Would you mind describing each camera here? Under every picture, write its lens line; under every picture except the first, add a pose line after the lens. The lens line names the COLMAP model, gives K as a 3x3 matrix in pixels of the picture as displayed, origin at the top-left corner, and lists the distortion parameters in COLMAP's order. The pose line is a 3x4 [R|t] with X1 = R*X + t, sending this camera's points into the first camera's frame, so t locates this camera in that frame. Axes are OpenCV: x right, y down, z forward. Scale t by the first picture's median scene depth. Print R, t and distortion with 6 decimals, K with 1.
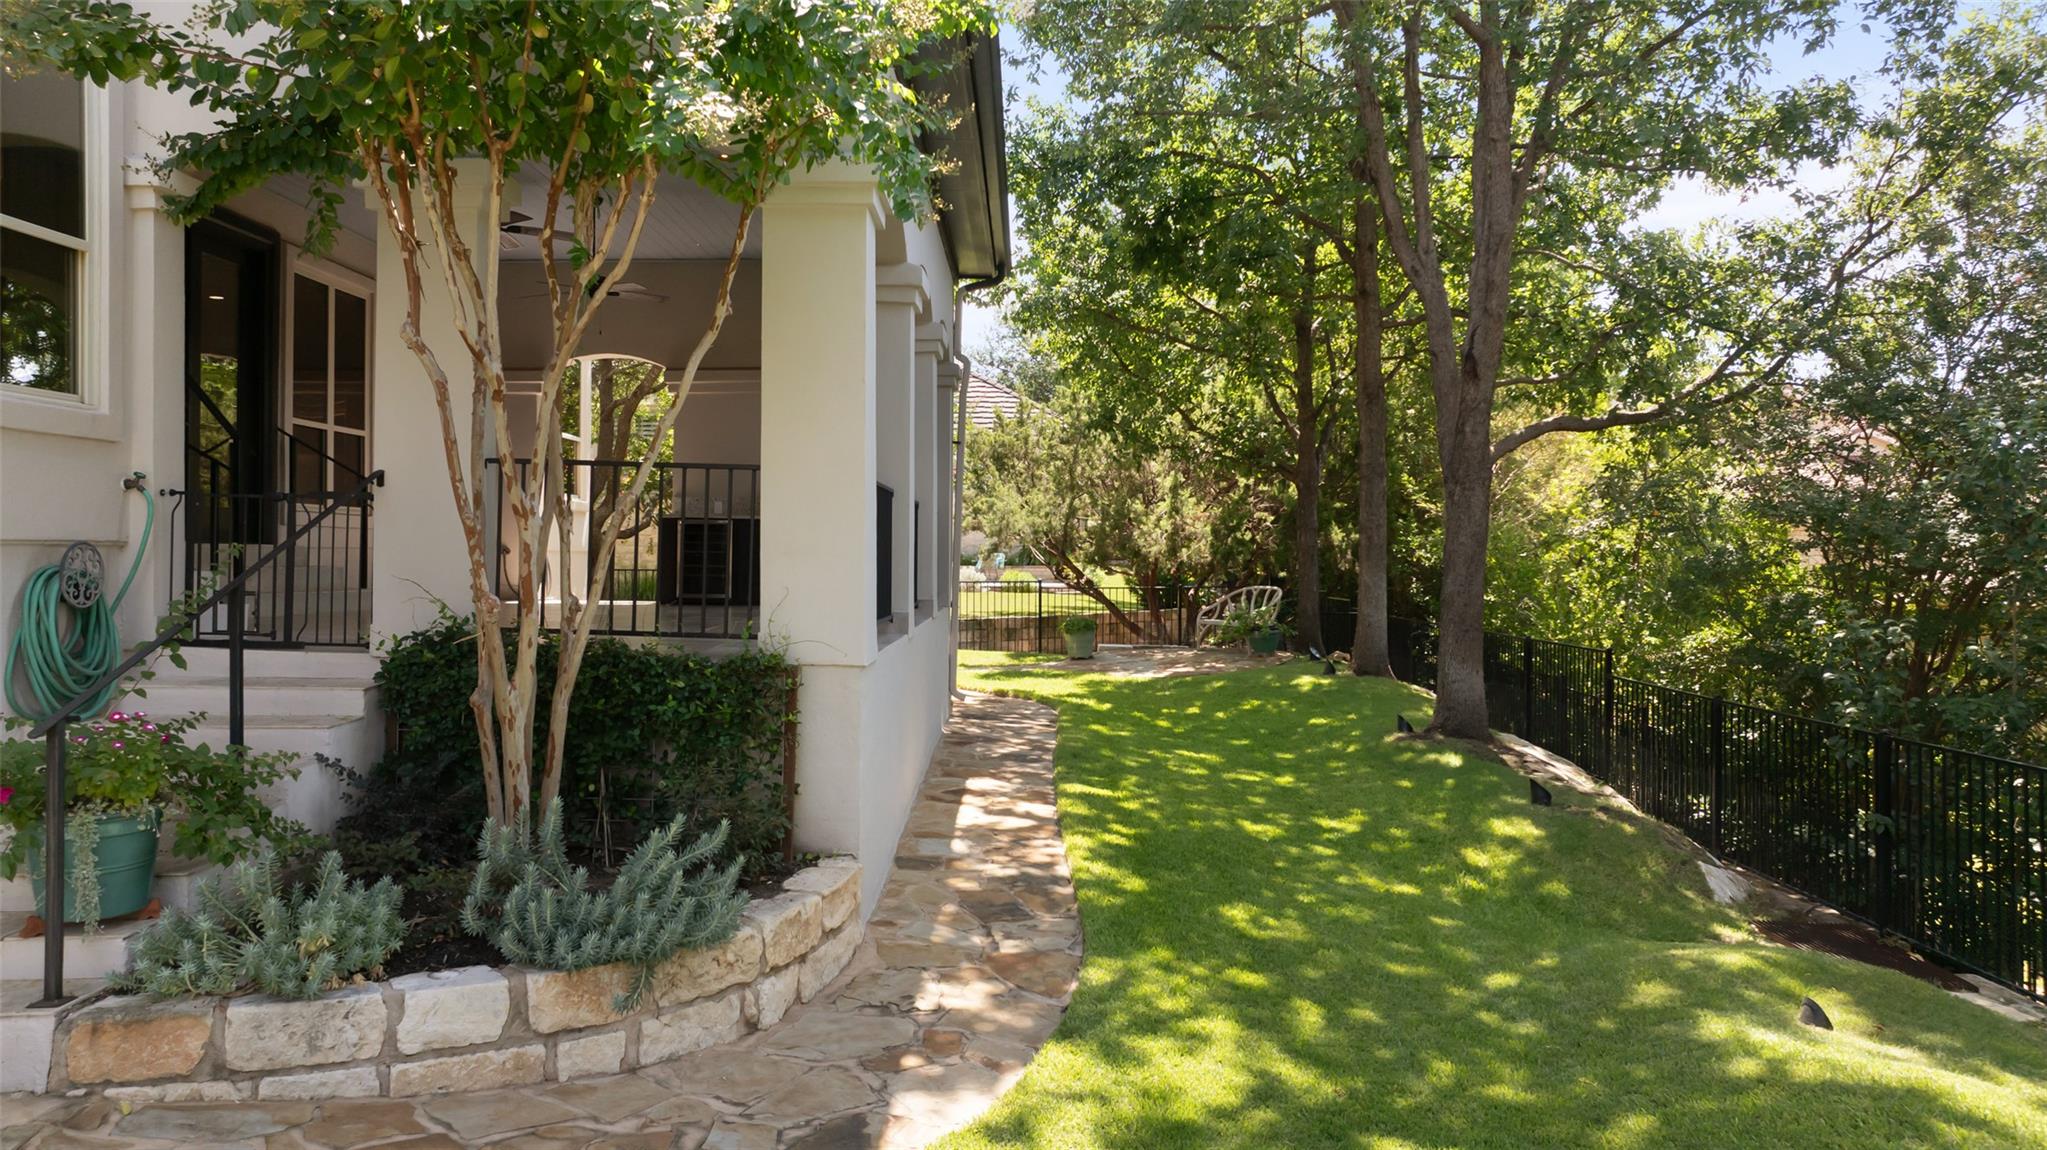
lens RADIAL K [[1430.9, 0, 1023.3], [0, 1430.9, 562.9], [0, 0, 1]] dist [-0.028606, -0.000103]
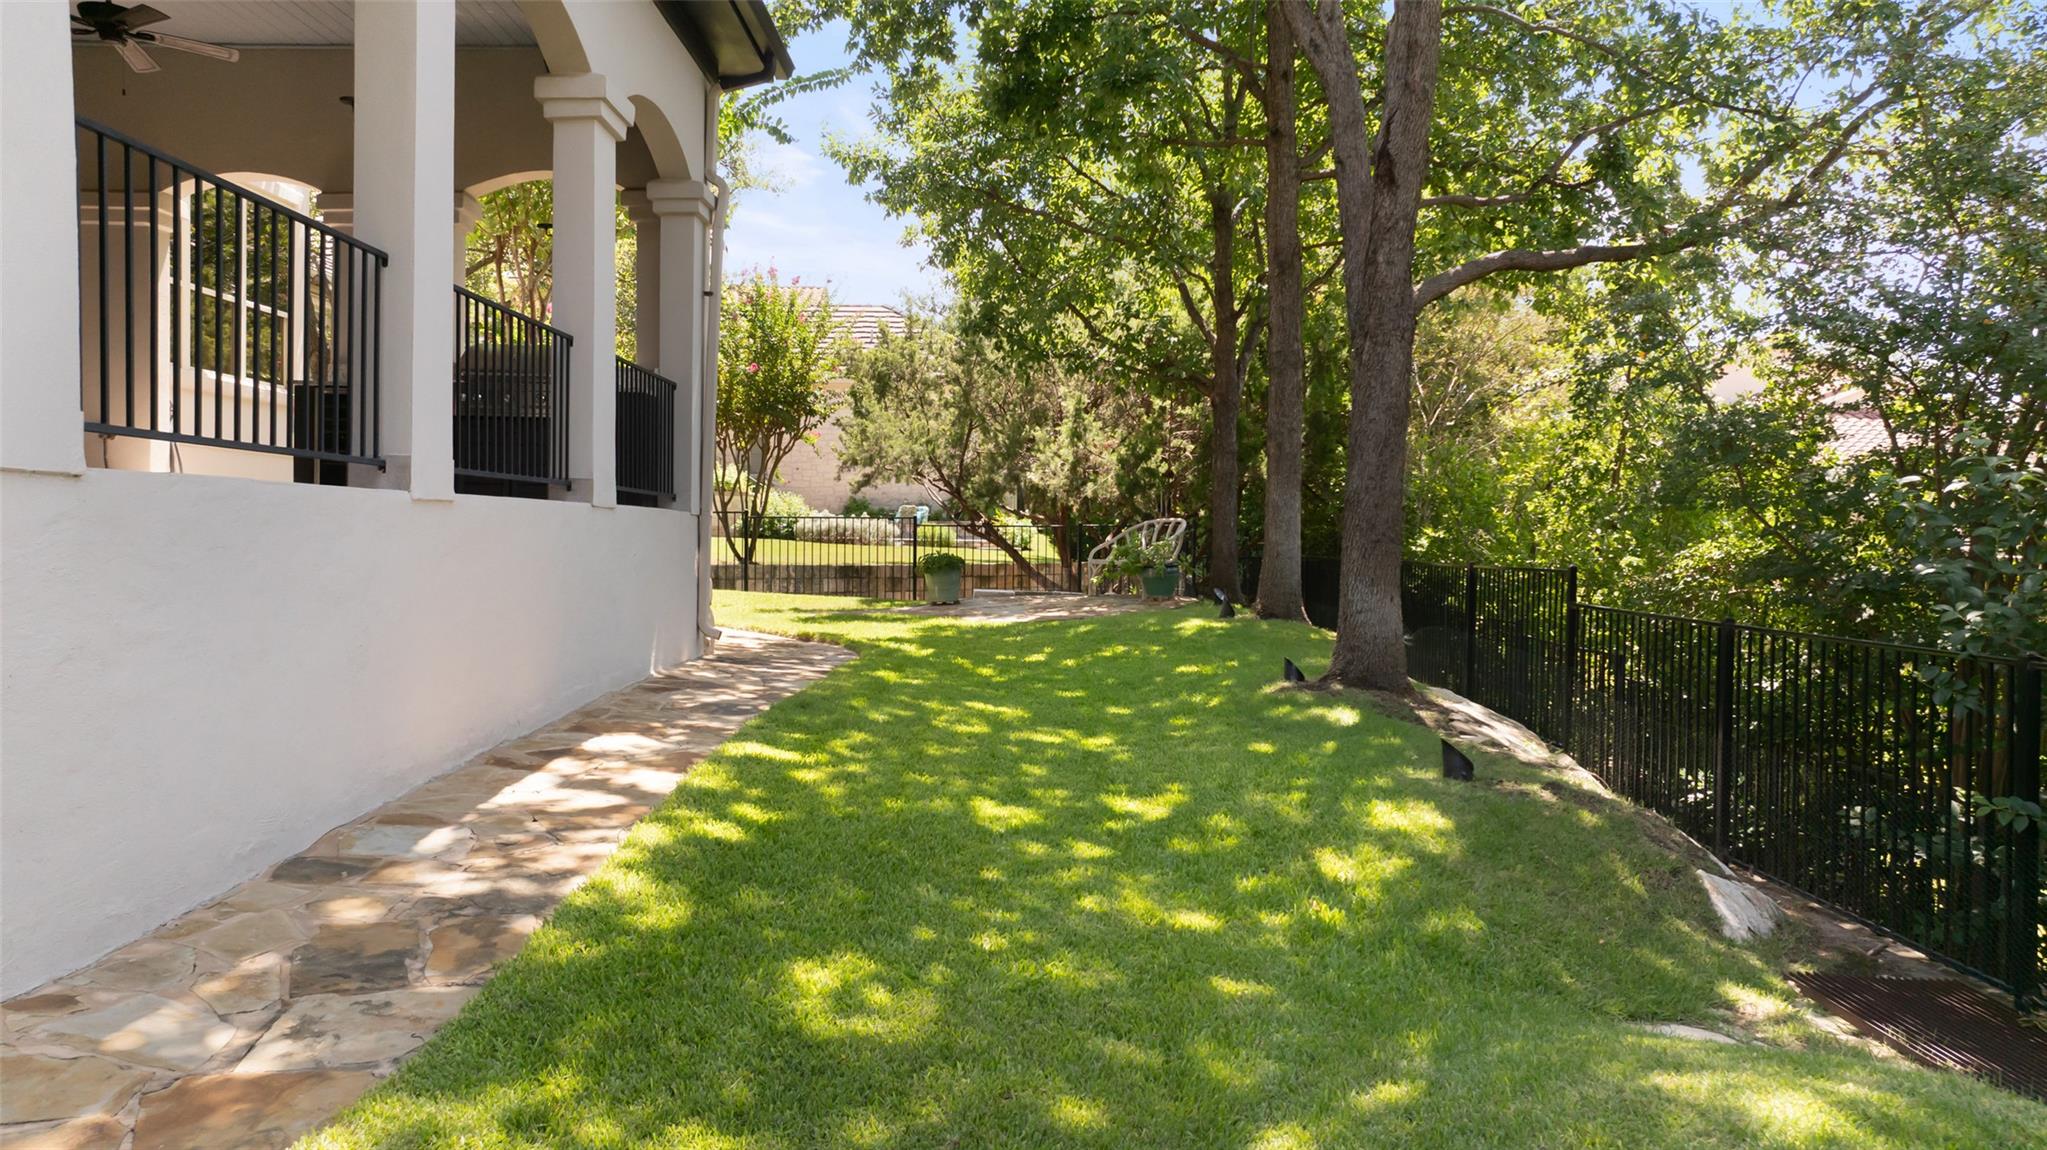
lens RADIAL K [[1430.9, 0, 1023.0], [0, 1430.9, 579.9], [0, 0, 1]] dist [-0.028606, -0.000103]
pose [[0.999935, 0.007497, 0.008580, 0.115869], [-0.007720, 0.999628, 0.026157, 0.045925], [-0.008381, -0.026221, 0.999621, 0.256827]]
